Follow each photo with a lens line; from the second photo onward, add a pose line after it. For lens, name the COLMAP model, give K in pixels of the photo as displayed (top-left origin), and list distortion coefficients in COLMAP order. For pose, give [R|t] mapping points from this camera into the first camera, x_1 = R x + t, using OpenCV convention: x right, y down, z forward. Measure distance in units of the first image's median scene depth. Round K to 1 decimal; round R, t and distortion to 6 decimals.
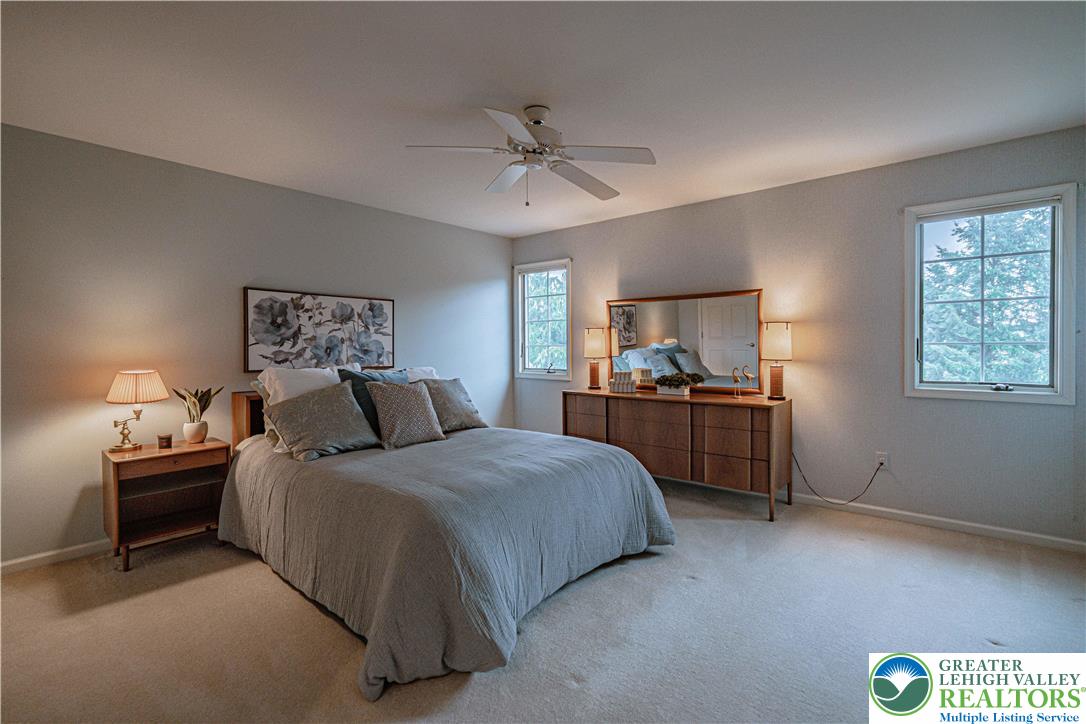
lens RADIAL K [[503.3, 0, 541.9], [0, 503.3, 352.6], [0, 0, 1]] dist [-0.002793, 0.002221]
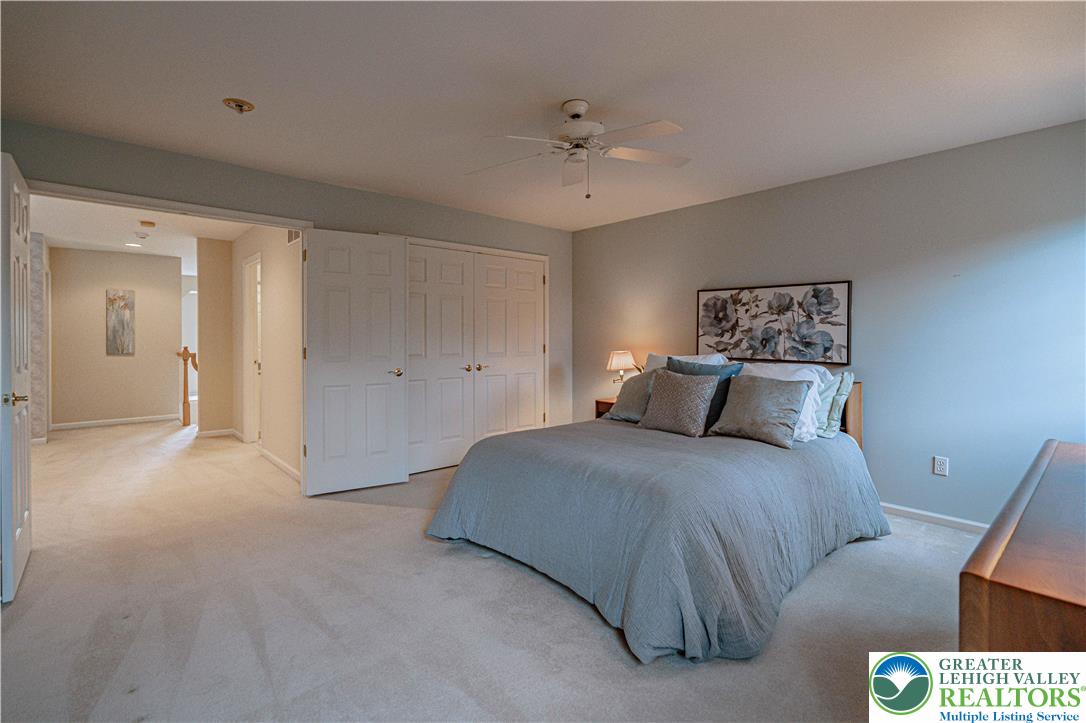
lens RADIAL K [[503.3, 0, 525.9], [0, 503.3, 338.9], [0, 0, 1]] dist [-0.002793, 0.002221]
pose [[-0.169510, 0.009359, -0.985484, 0.661606], [-0.017761, 0.999763, 0.012550, -0.014402], [0.985368, 0.019630, -0.169304, 0.709446]]
